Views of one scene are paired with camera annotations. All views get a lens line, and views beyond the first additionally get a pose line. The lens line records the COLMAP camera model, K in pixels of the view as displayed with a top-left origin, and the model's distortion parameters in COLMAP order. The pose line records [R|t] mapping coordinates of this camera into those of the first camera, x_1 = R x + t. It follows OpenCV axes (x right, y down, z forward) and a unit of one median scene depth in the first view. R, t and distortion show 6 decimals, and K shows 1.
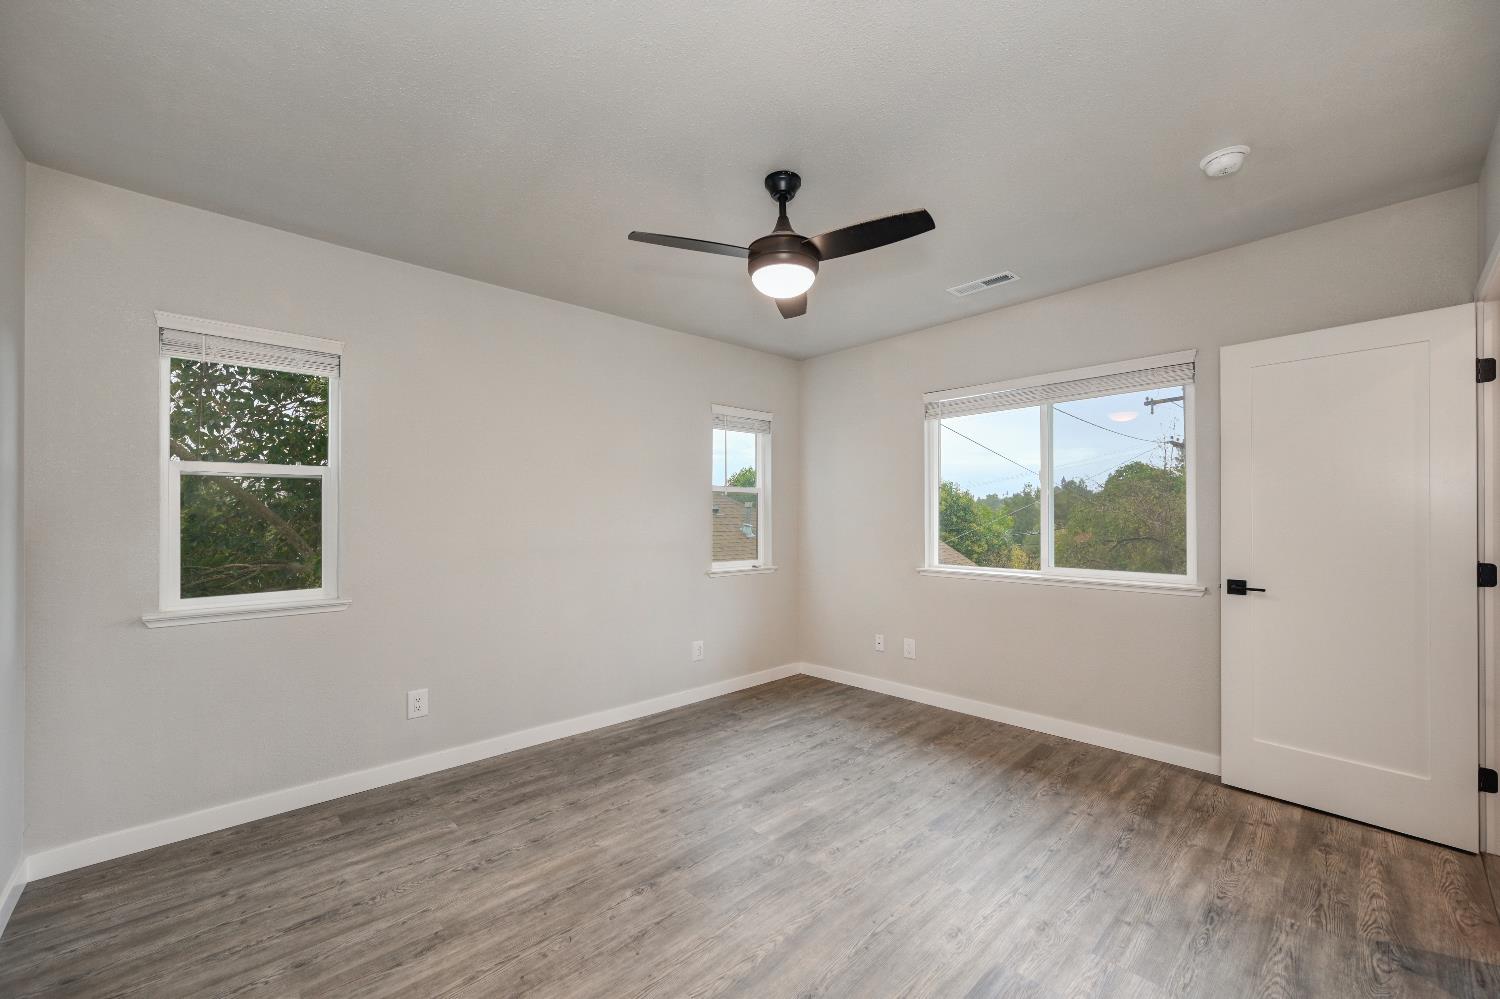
lens RADIAL K [[581.2, 0, 758.8], [0, 581.2, 503.6], [0, 0, 1]] dist [-0.003560, -0.000094]
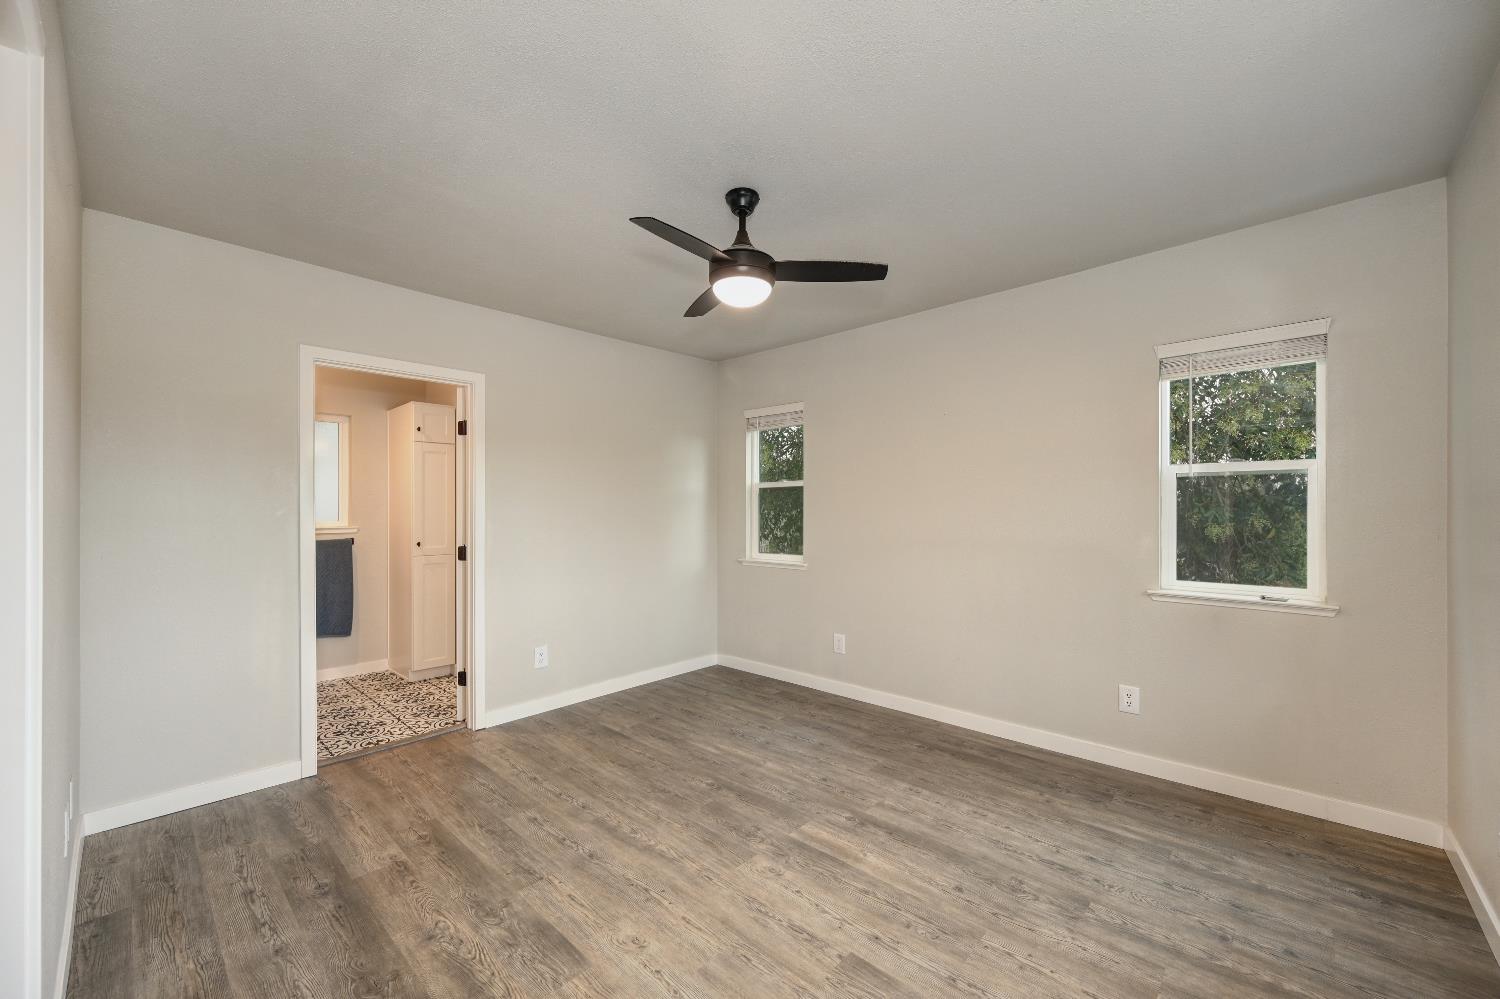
lens RADIAL K [[581.2, 0, 758.8], [0, 581.2, 503.6], [0, 0, 1]] dist [-0.003560, -0.000094]
pose [[0.089005, -0.007051, -0.996006, 0.876942], [0.021300, 0.999760, -0.005174, 0.005800], [0.995803, -0.020755, 0.089134, 0.741460]]
